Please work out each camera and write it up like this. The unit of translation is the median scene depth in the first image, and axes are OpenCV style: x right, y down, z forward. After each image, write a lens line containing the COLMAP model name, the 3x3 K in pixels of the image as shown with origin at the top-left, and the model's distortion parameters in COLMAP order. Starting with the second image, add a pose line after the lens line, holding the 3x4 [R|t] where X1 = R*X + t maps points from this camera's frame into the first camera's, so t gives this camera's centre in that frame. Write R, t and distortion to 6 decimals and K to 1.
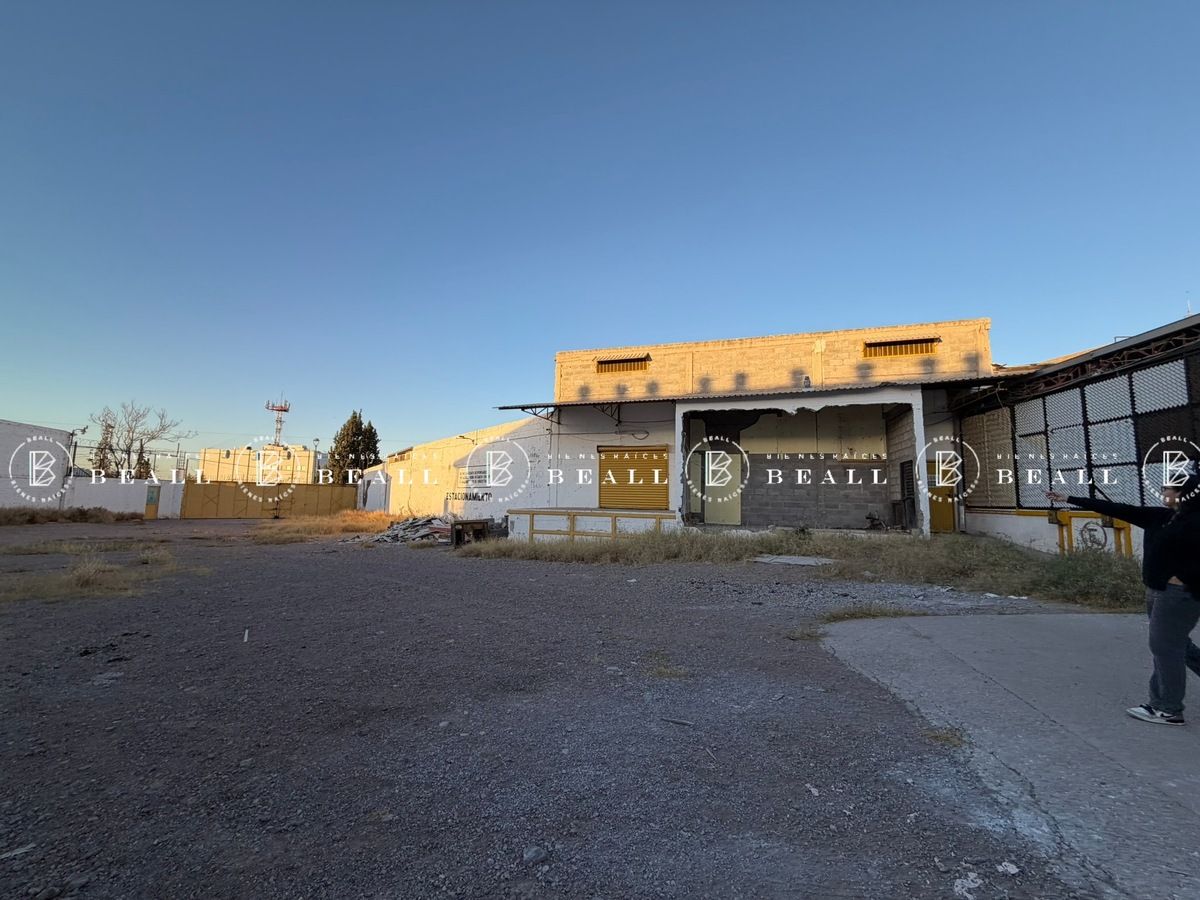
lens RADIAL K [[477.3, 0, 600.0], [0, 477.3, 450.0], [0, 0, 1]] dist [-0.000927, -0.000044]
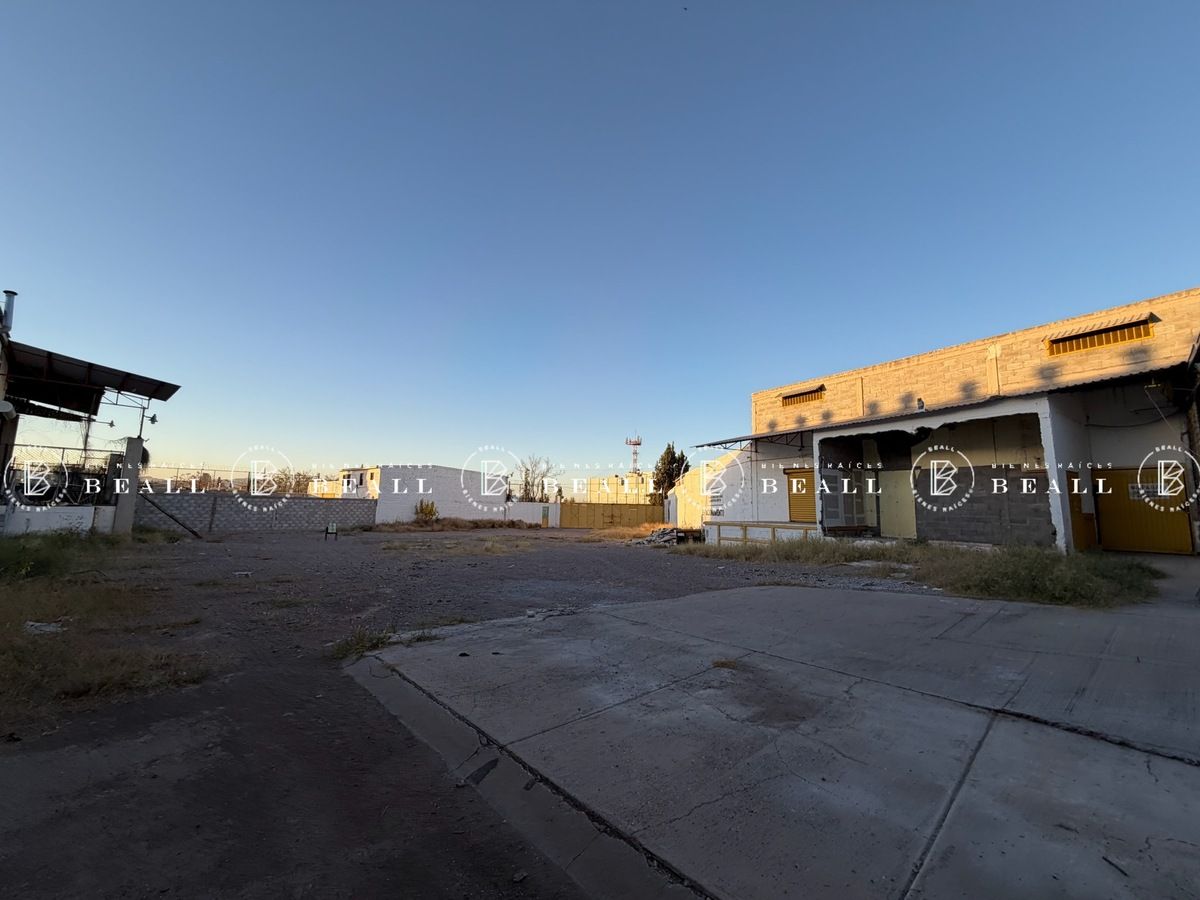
lens RADIAL K [[482.1, 0, 600.0], [0, 482.1, 450.0], [0, 0, 1]] dist [0.000207, 0.000054]
pose [[0.770238, -0.084495, -0.632135, 0.421942], [0.061809, 0.996409, -0.057874, -0.015133], [0.634754, 0.005505, 0.772694, -0.224053]]
